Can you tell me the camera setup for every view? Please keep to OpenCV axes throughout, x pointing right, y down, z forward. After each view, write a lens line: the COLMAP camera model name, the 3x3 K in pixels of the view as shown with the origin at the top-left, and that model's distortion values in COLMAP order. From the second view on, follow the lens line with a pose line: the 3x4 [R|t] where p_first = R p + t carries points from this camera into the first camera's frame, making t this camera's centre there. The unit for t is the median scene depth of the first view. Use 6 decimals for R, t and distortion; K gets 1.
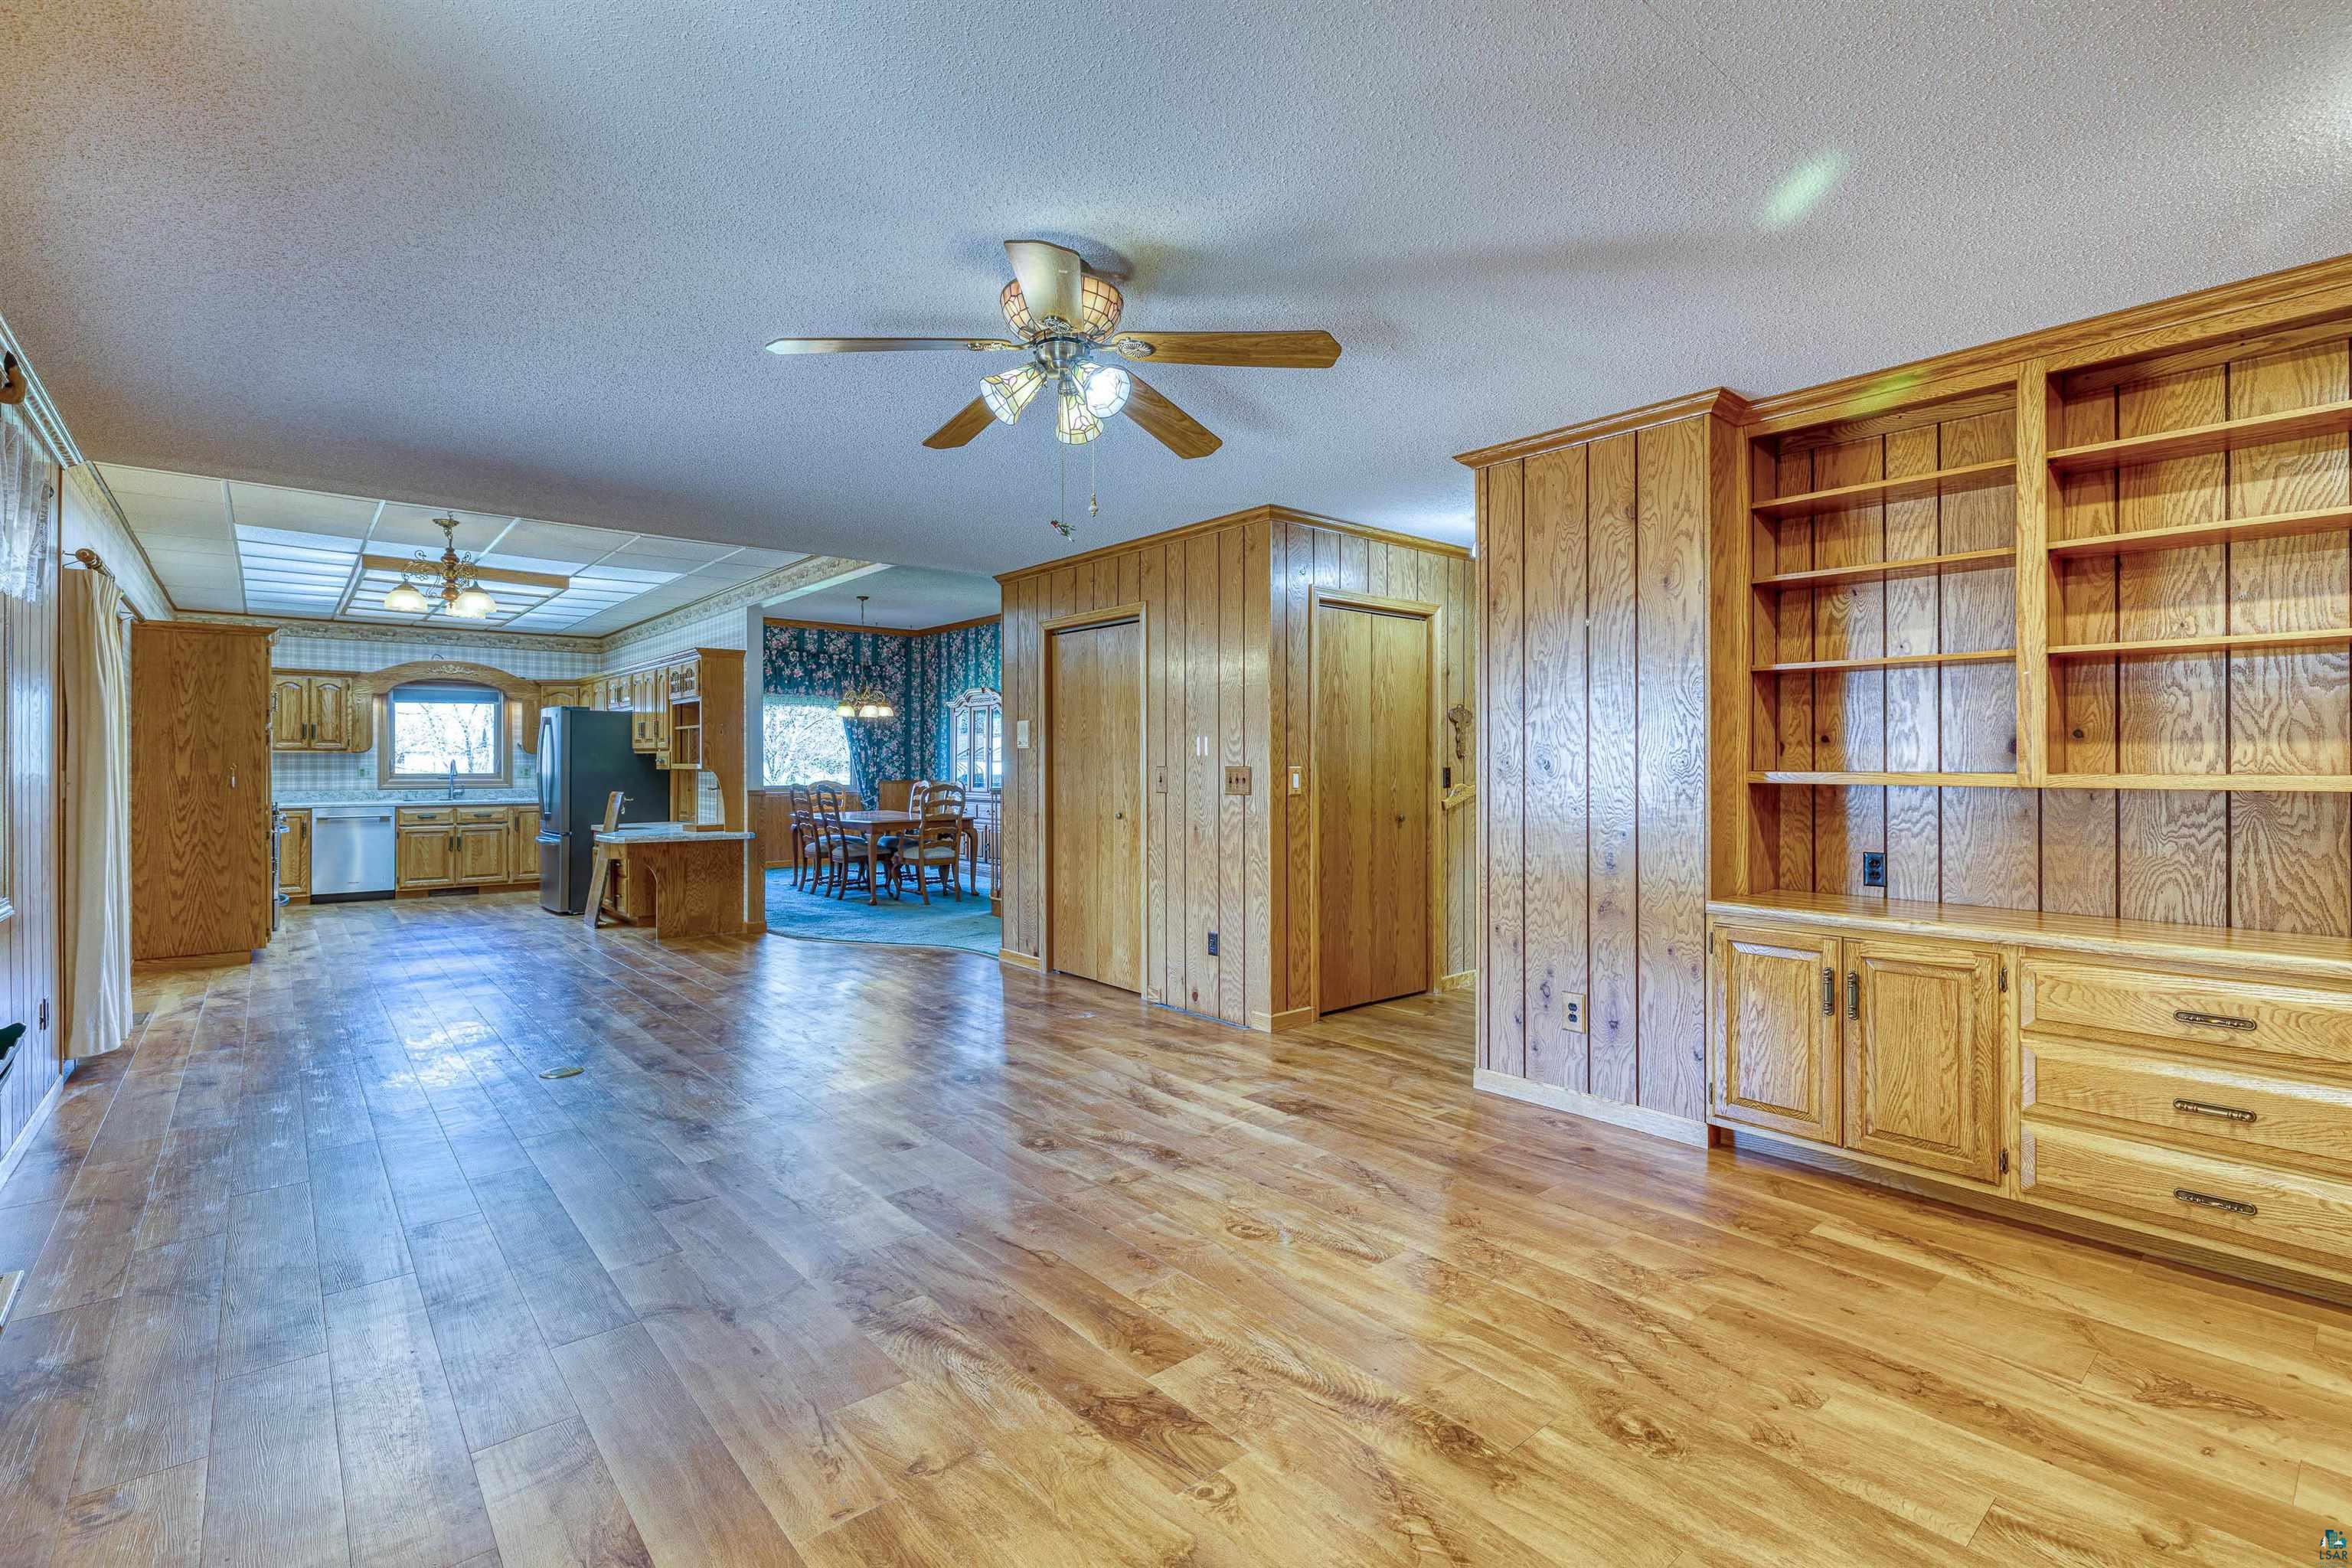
lens RADIAL K [[1063.0, 0, 1183.7], [0, 1063.0, 760.7], [0, 0, 1]] dist [-0.002332, 0.002474]
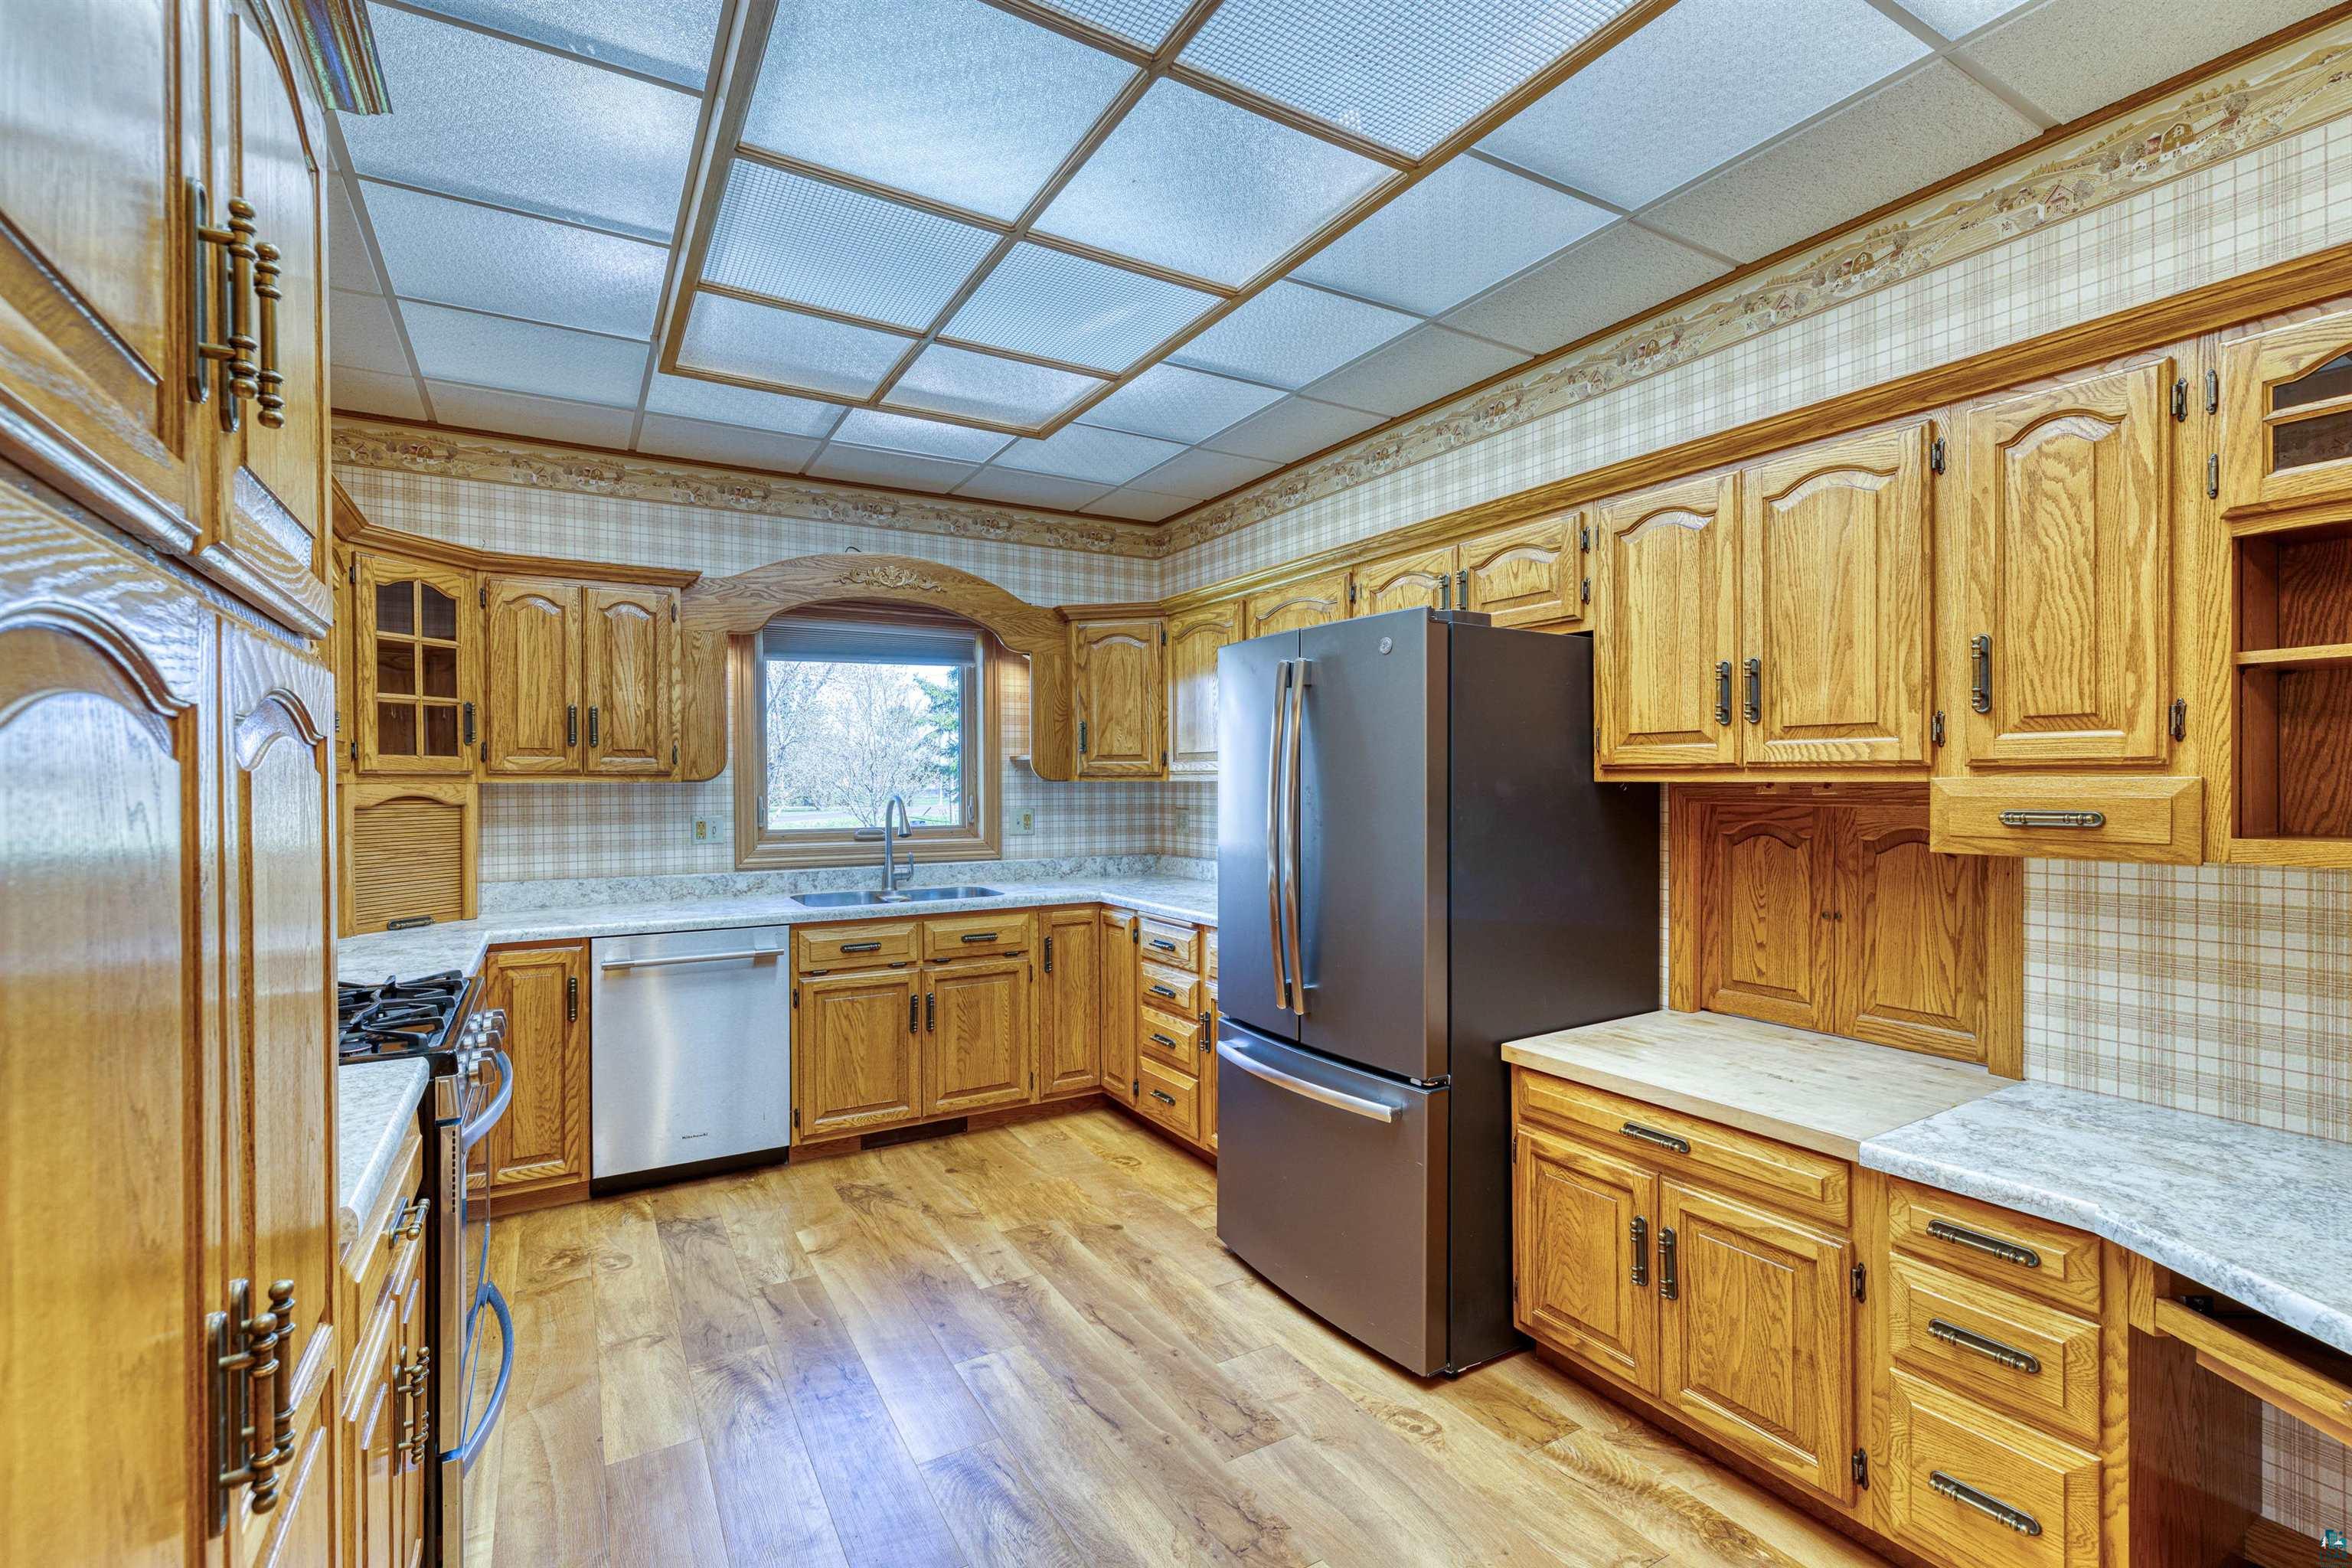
lens RADIAL K [[1063.0, 0, 1208.9], [0, 1063.0, 787.8], [0, 0, 1]] dist [-0.002332, 0.002474]
pose [[0.987861, -0.000593, -0.155337, -0.962146], [0.001829, 0.999968, 0.007814, -0.014283], [0.155327, -0.008003, 0.987831, 1.167921]]
